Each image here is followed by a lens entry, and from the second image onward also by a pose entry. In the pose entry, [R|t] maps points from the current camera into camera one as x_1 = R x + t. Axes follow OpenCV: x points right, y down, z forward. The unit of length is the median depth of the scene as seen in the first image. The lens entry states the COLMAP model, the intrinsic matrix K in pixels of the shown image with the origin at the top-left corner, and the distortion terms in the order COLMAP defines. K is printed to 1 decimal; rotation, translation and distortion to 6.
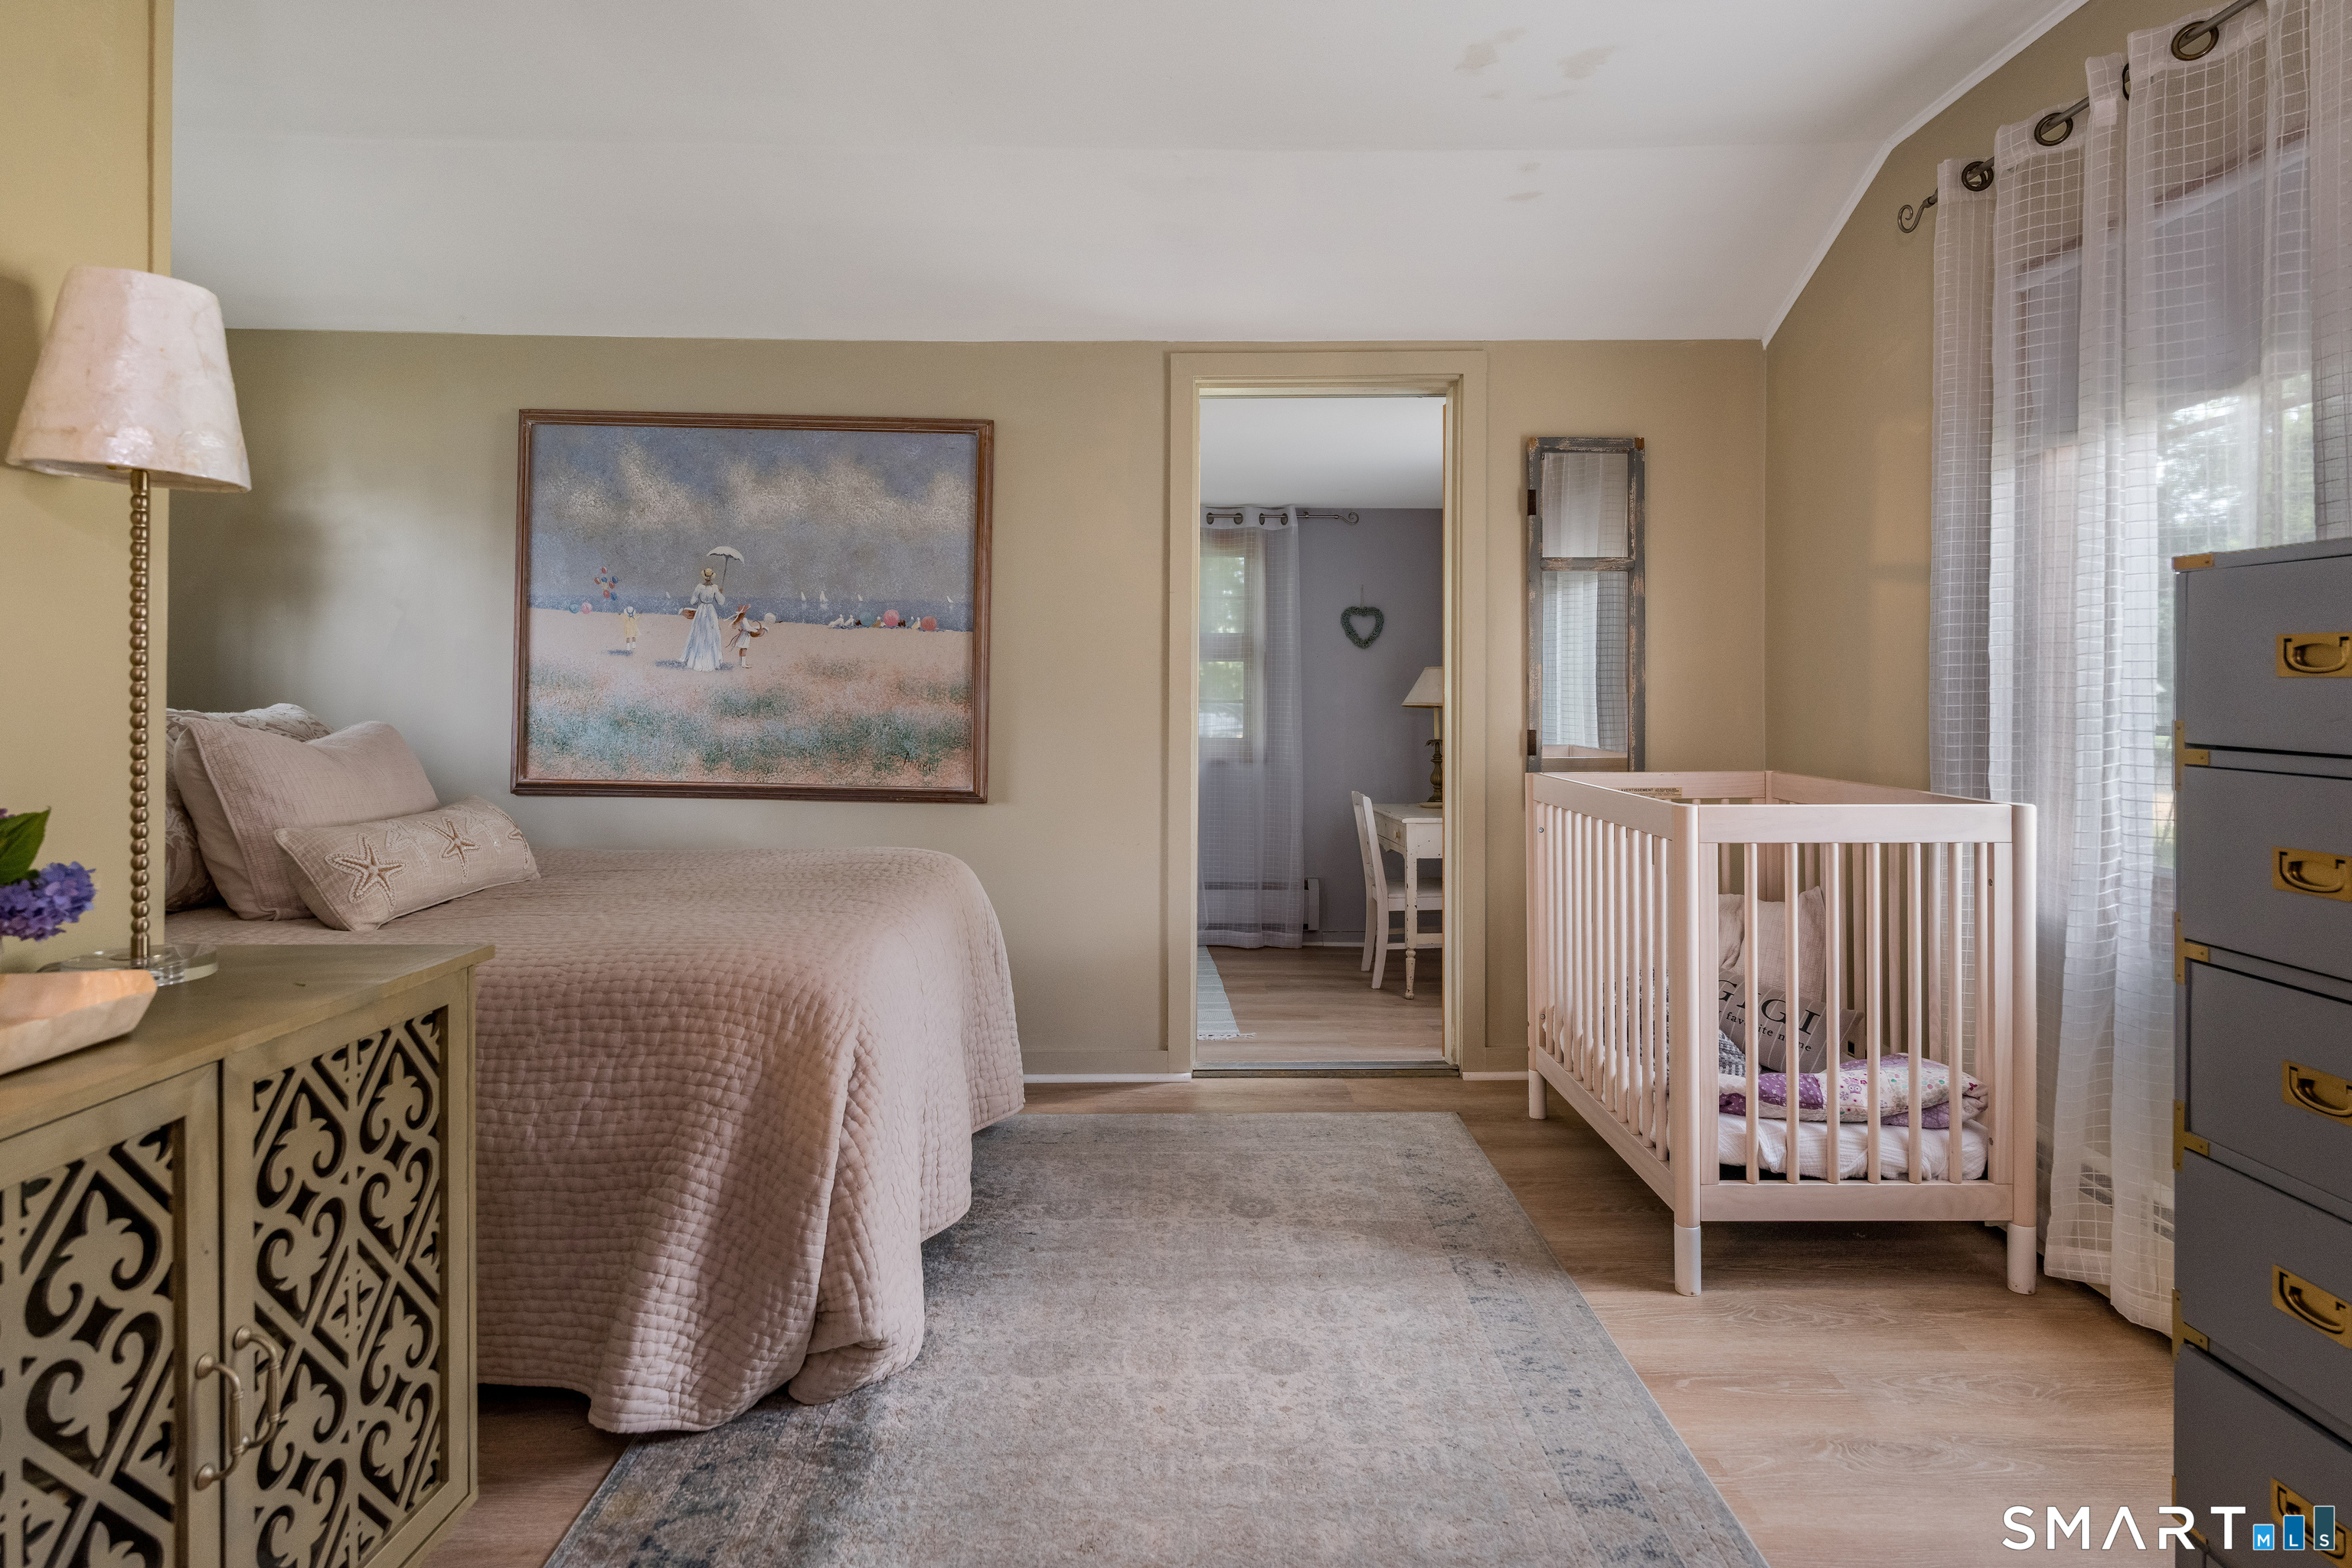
lens RADIAL K [[1272.2, 0, 1208.5], [0, 1272.2, 682.9], [0, 0, 1]] dist [0.002774, -0.001411]
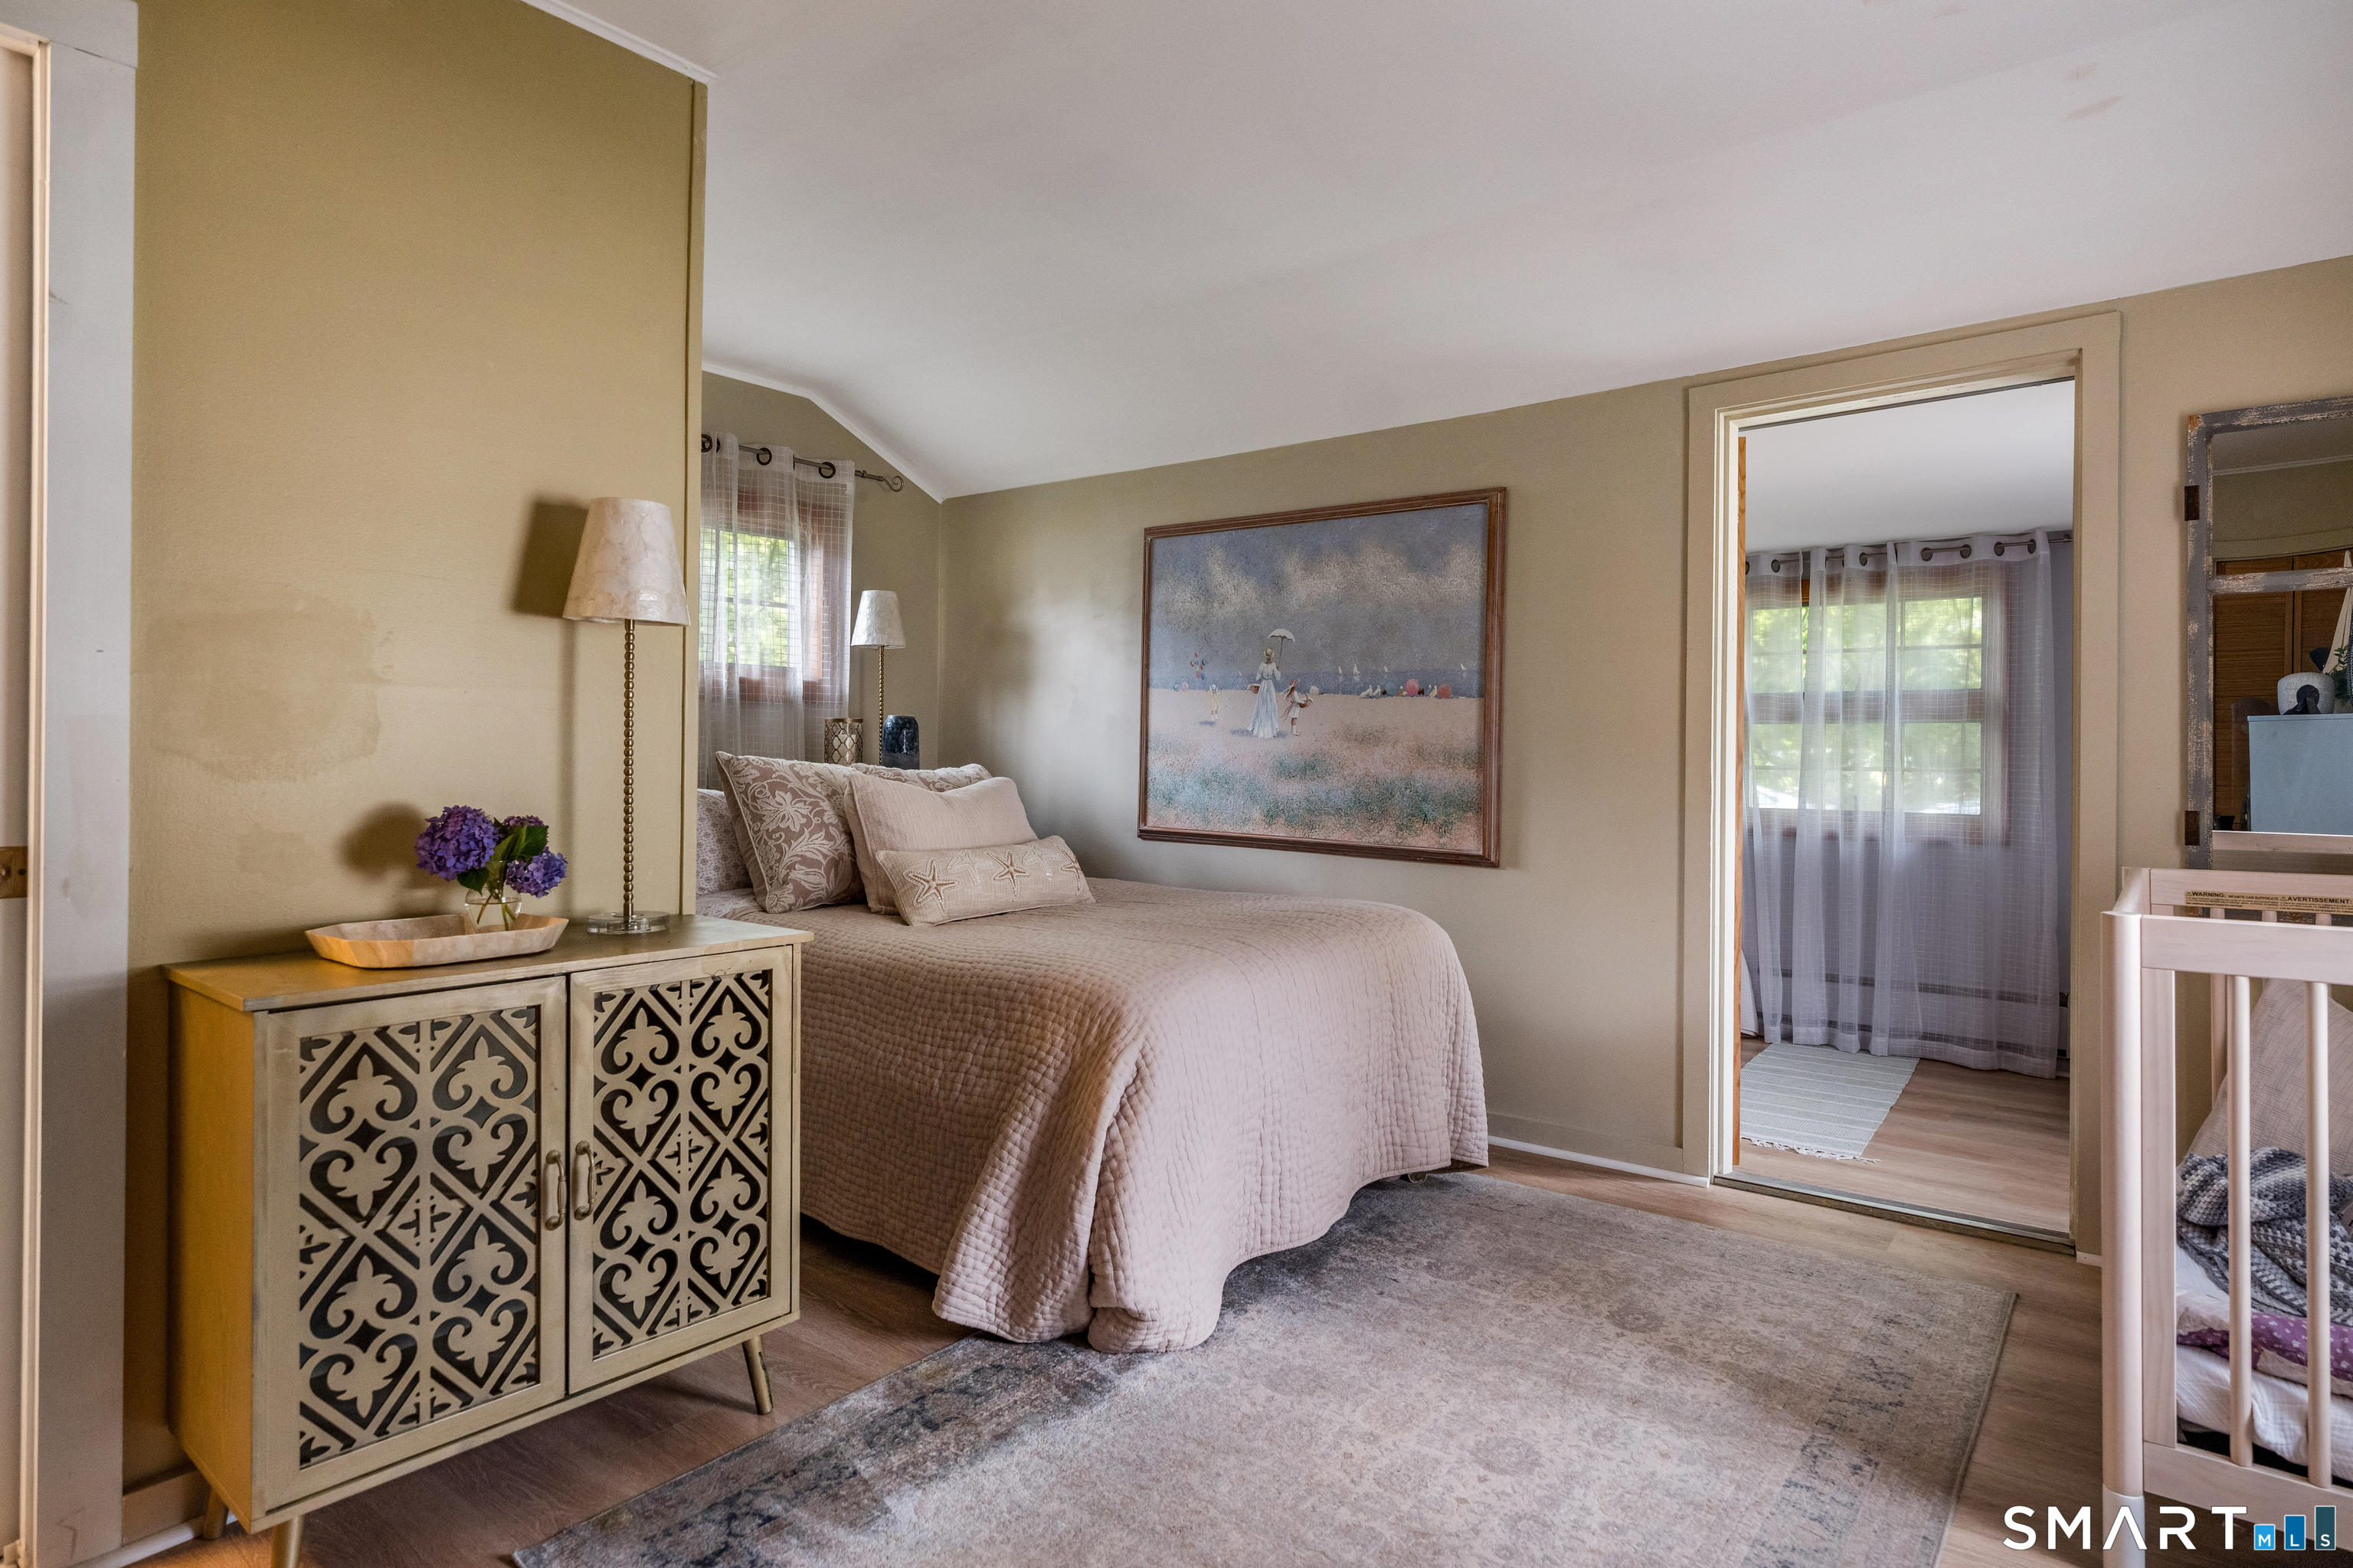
lens RADIAL K [[1283.0, 0, 1228.3], [0, 1283.0, 743.2], [0, 0, 1]] dist [0.004295, -0.001596]
pose [[0.783823, -0.004139, -0.620970, 0.430596], [0.000922, 0.999984, -0.005501, 0.002083], [0.620984, 0.003739, 0.783815, 0.103066]]
